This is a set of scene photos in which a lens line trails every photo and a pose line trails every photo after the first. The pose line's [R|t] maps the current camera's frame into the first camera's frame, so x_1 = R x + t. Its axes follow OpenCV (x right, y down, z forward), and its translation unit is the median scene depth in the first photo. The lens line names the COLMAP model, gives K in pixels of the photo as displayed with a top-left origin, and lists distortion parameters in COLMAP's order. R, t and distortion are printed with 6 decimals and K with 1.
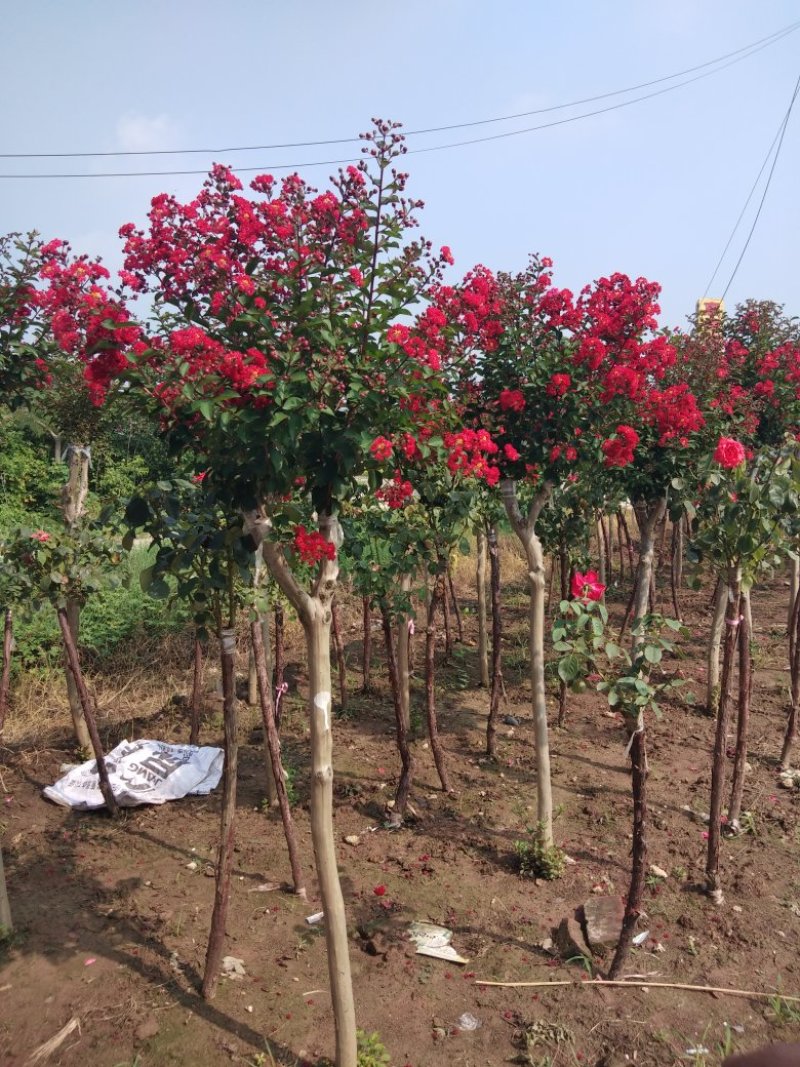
lens RADIAL K [[830.0, 0, 385.2], [0, 830.0, 521.4], [0, 0, 1]] dist [0.101605, -0.220014]
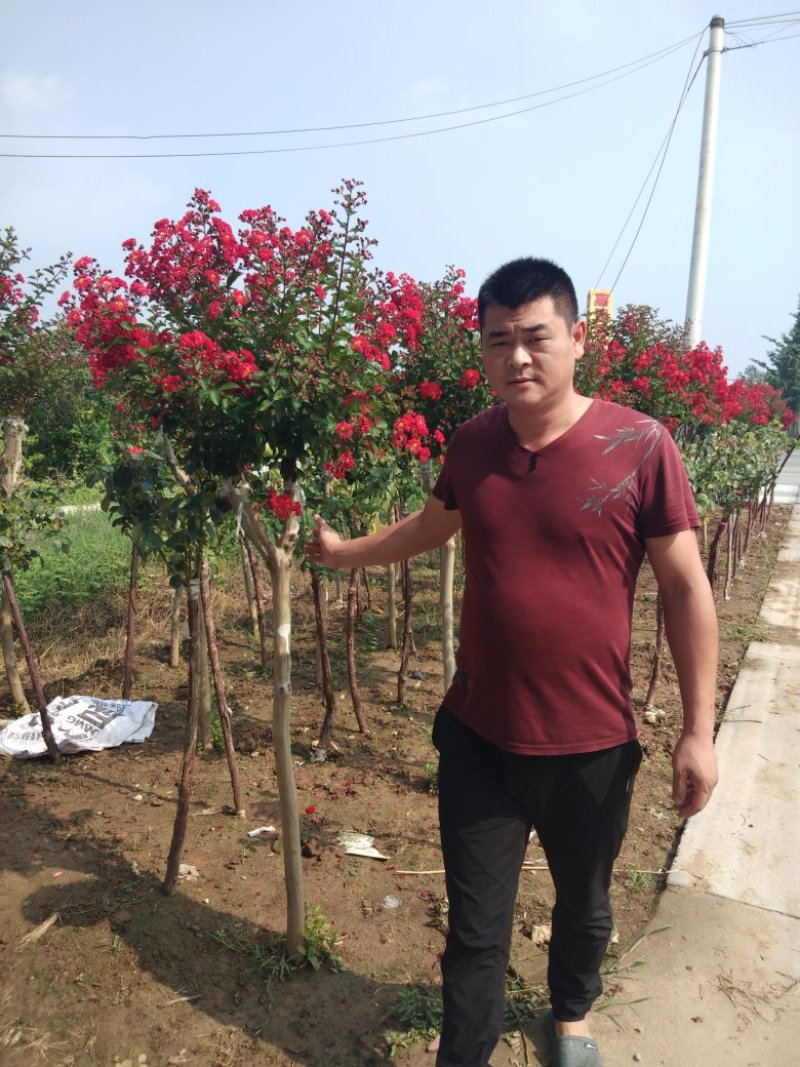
lens RADIAL K [[852.3, 0, 389.6], [0, 852.3, 530.8], [0, 0, 1]] dist [0.103151, -0.255658]
pose [[0.991214, 0.004028, 0.132208, -0.066732], [-0.008333, 0.999452, 0.032031, 0.016910], [-0.132007, -0.032851, 0.990704, -0.207759]]
